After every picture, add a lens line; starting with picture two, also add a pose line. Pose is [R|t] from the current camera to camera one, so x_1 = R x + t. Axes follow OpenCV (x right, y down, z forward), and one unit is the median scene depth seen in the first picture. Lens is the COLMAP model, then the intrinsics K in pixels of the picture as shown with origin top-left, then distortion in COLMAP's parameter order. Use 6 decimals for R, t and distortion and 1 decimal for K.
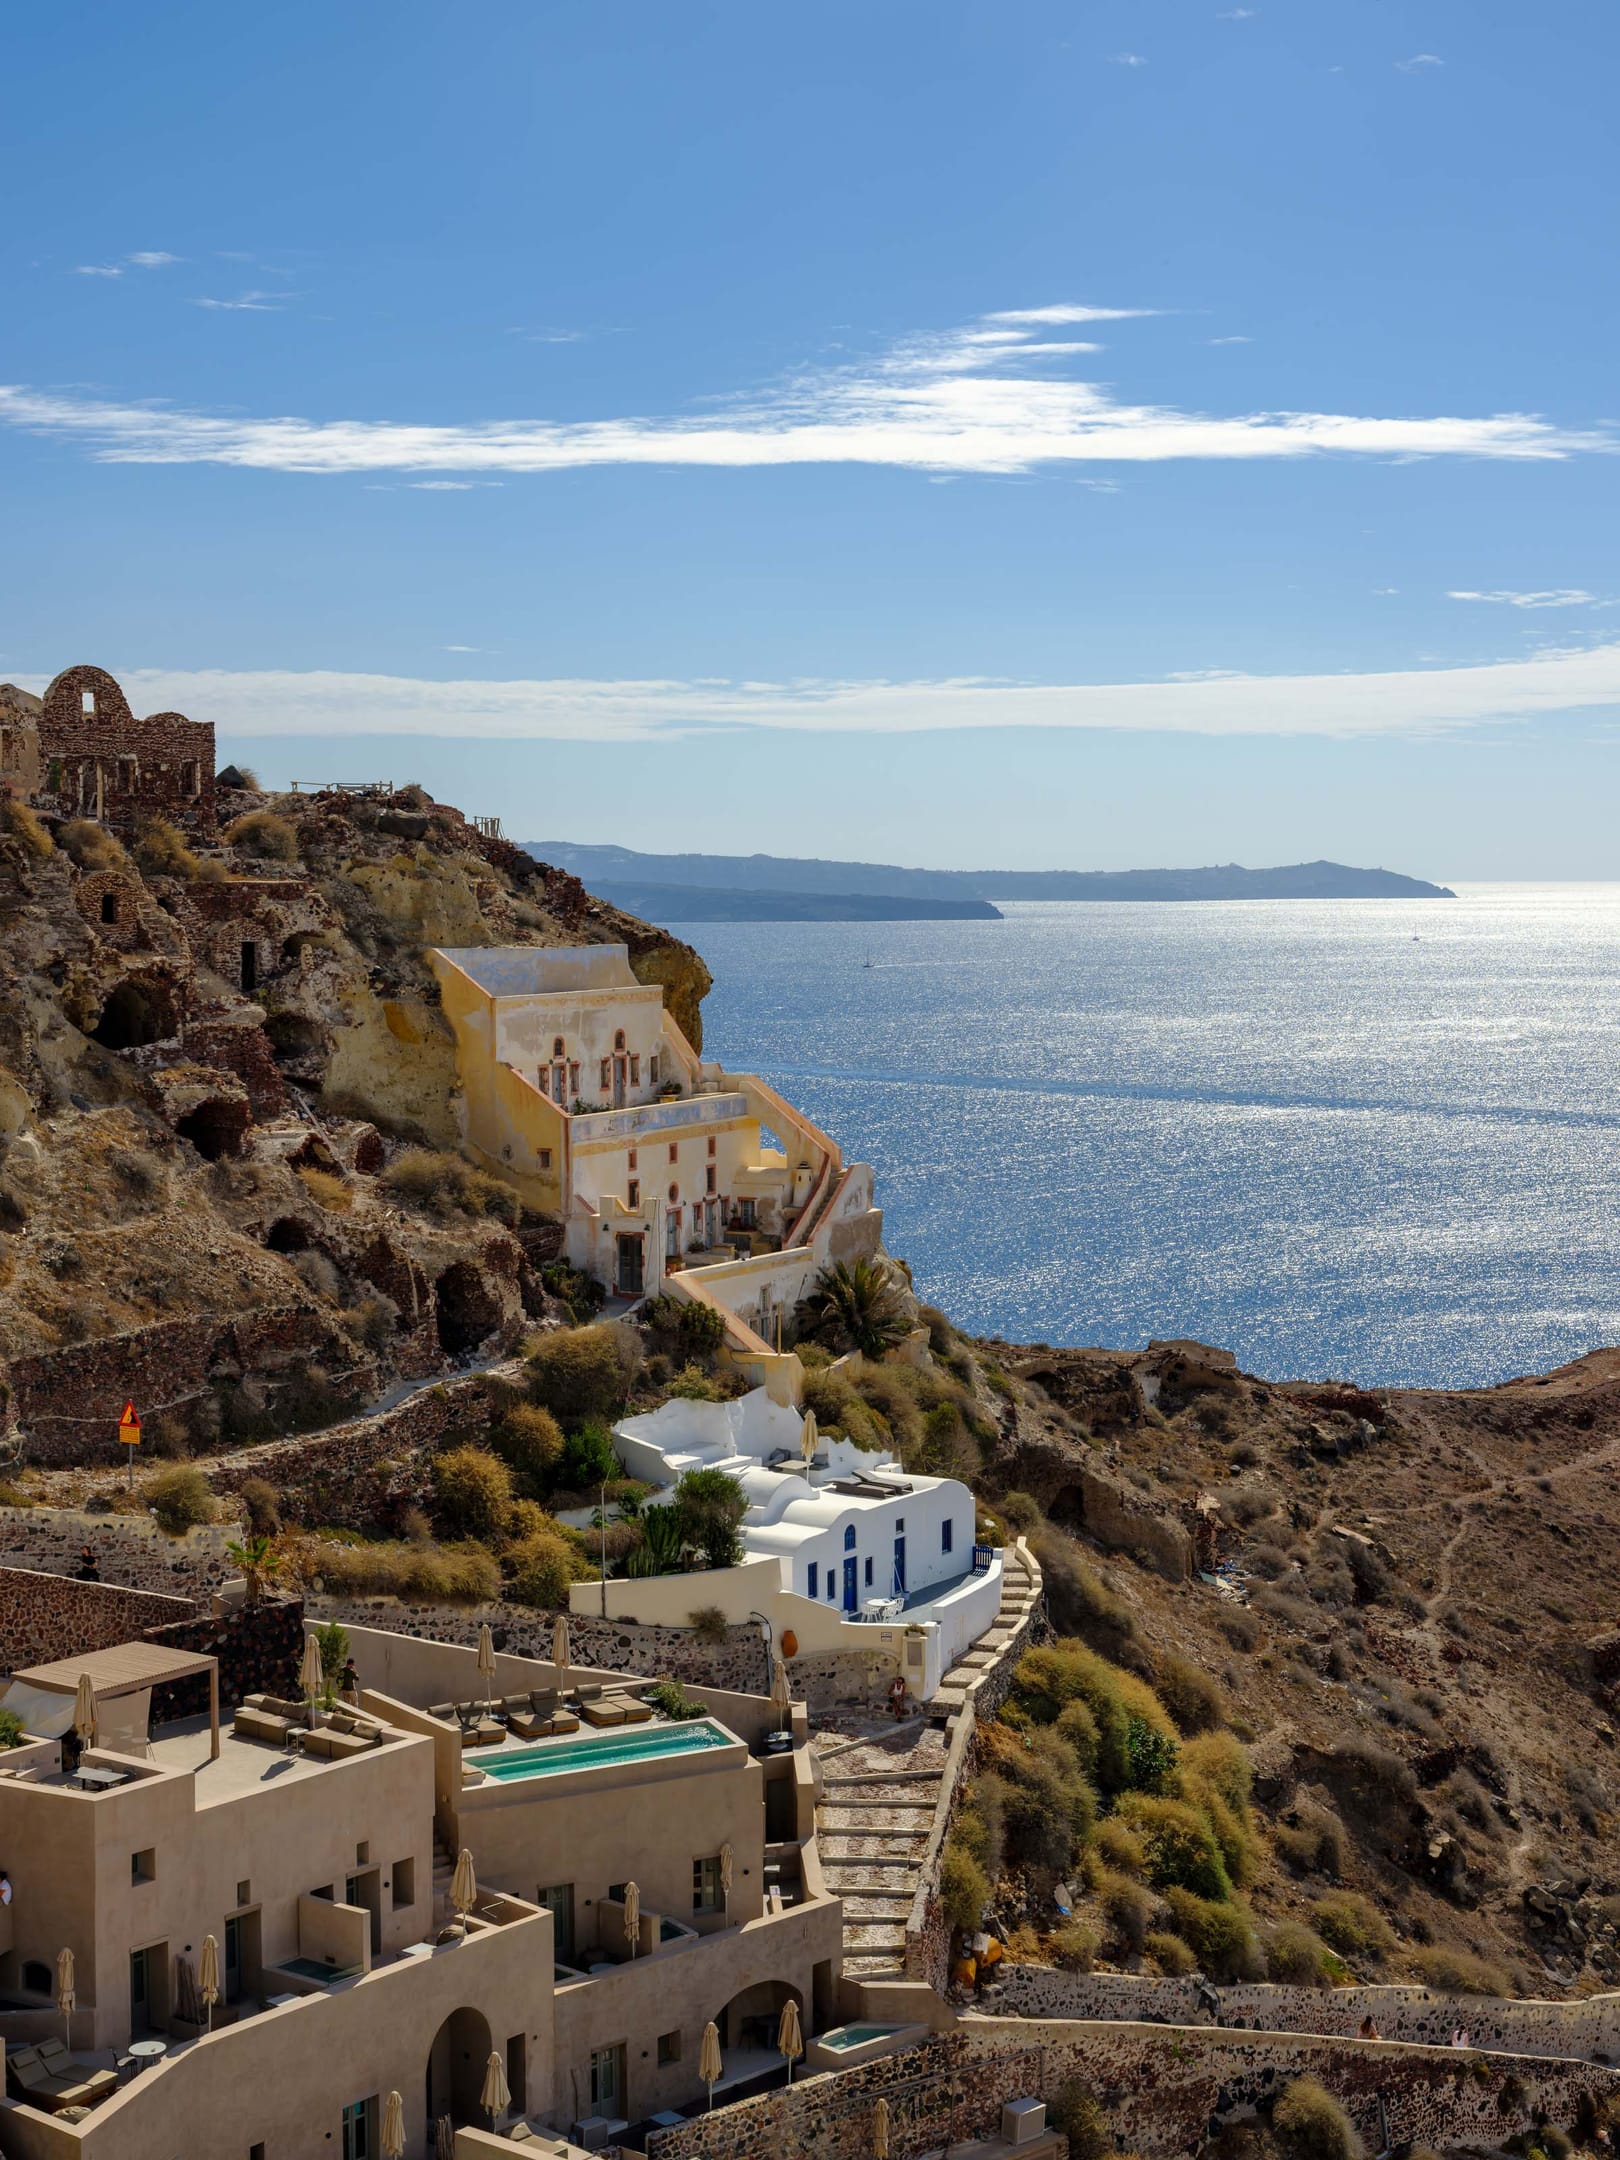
lens RADIAL K [[3381.2, 0, 809.8], [0, 3381.2, 1086.8], [0, 0, 1]] dist [-0.034856, 0.000000]
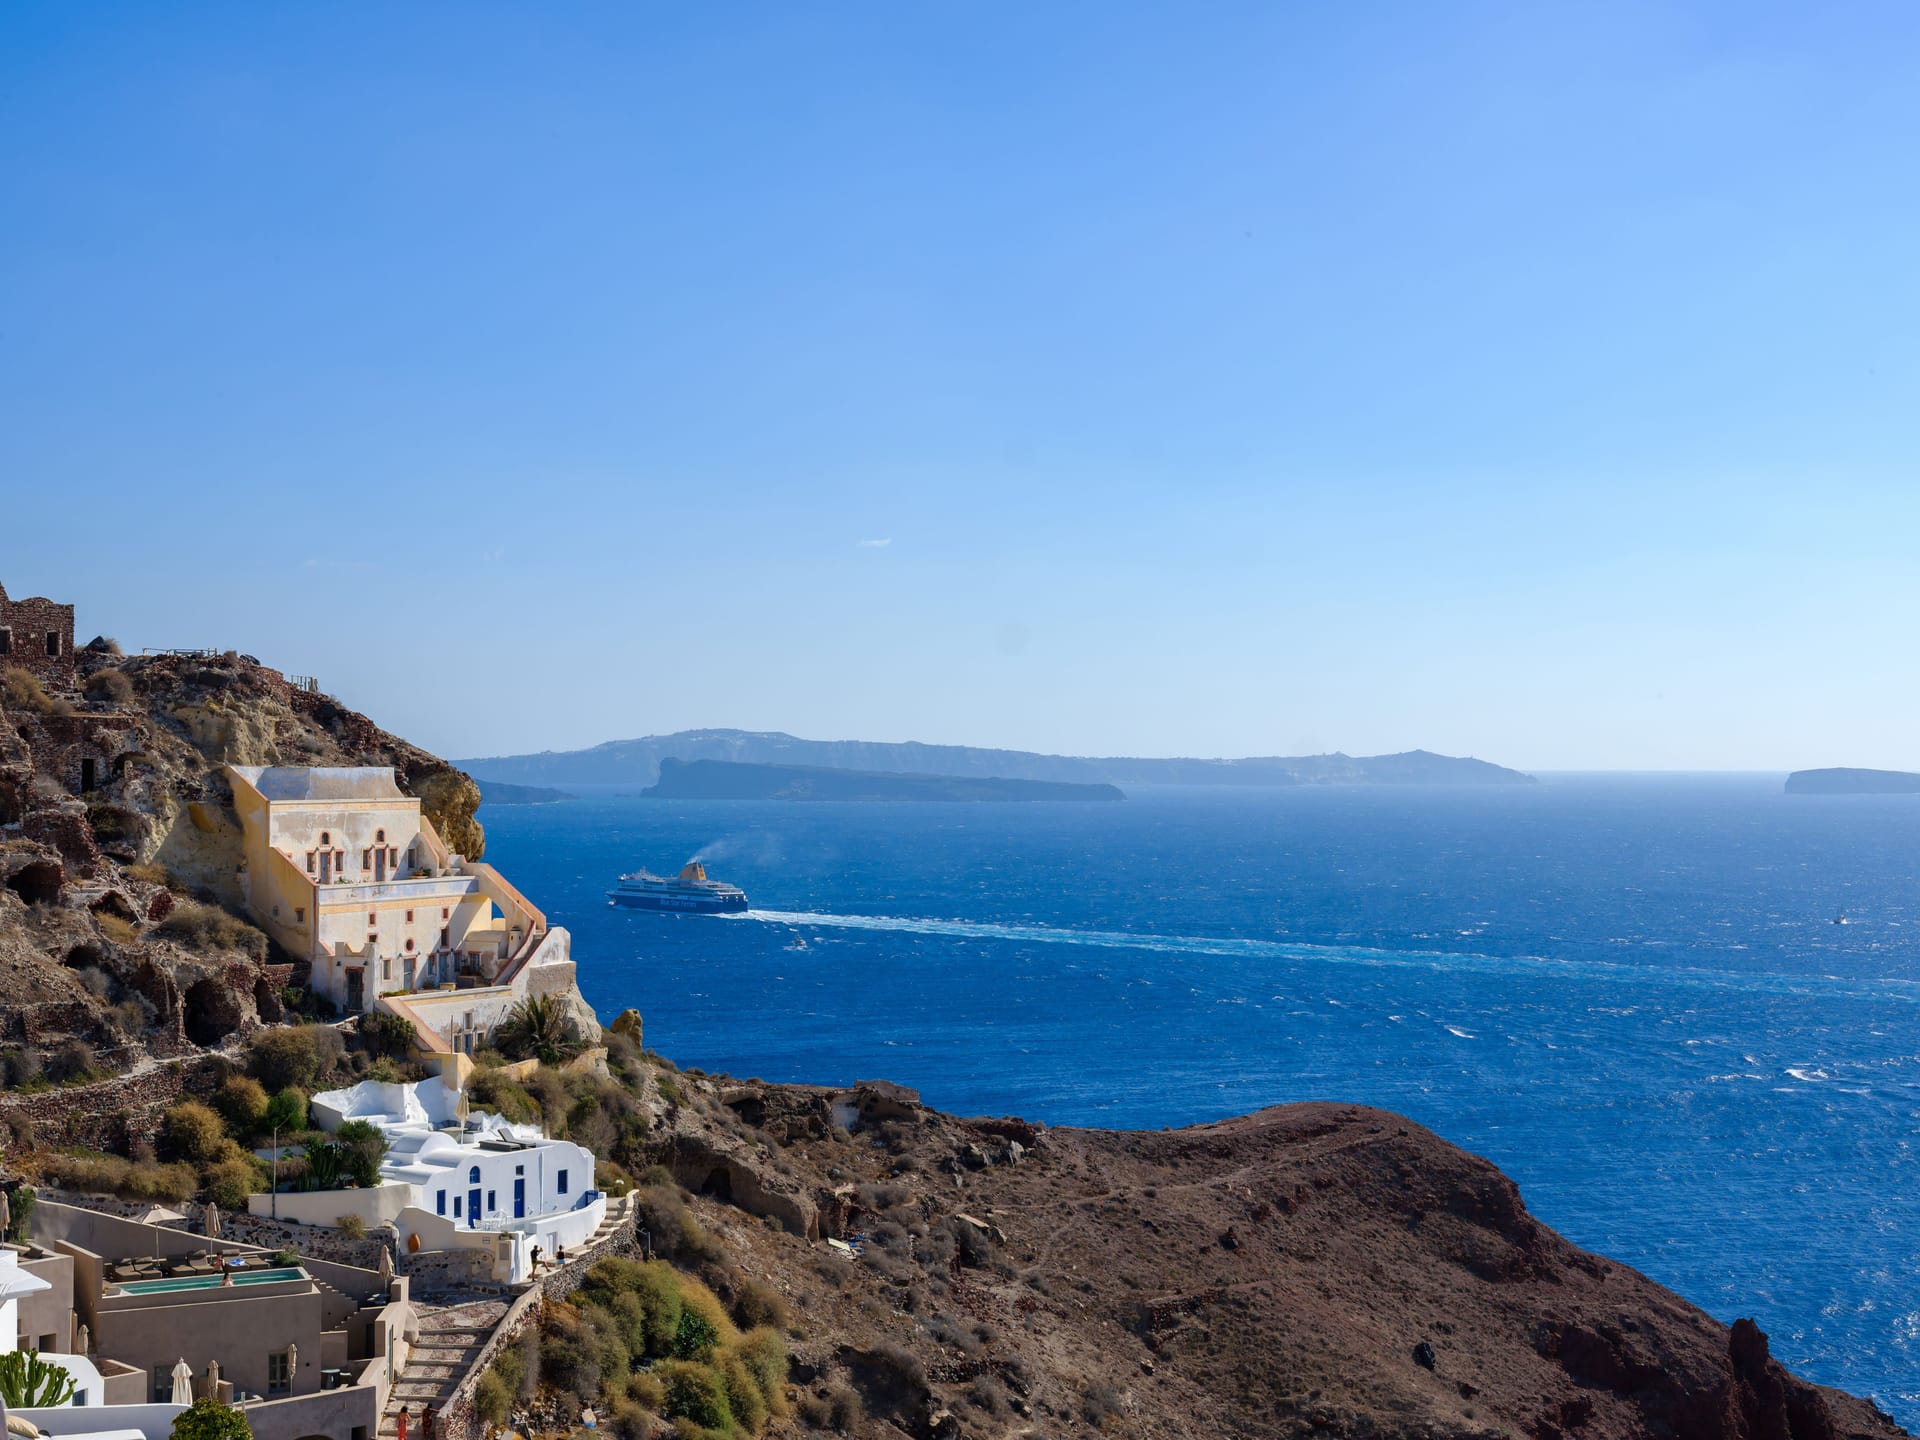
lens RADIAL K [[3005.5, 0, 953.7], [0, 3005.5, 709.7], [0, 0, 1]] dist [-0.034856, 0.000000]
pose [[0.999963, 0.006517, 0.005566, 0.188943], [-0.006052, 0.996790, -0.079831, 0.034591], [-0.006068, 0.079795, 0.996793, -0.255468]]
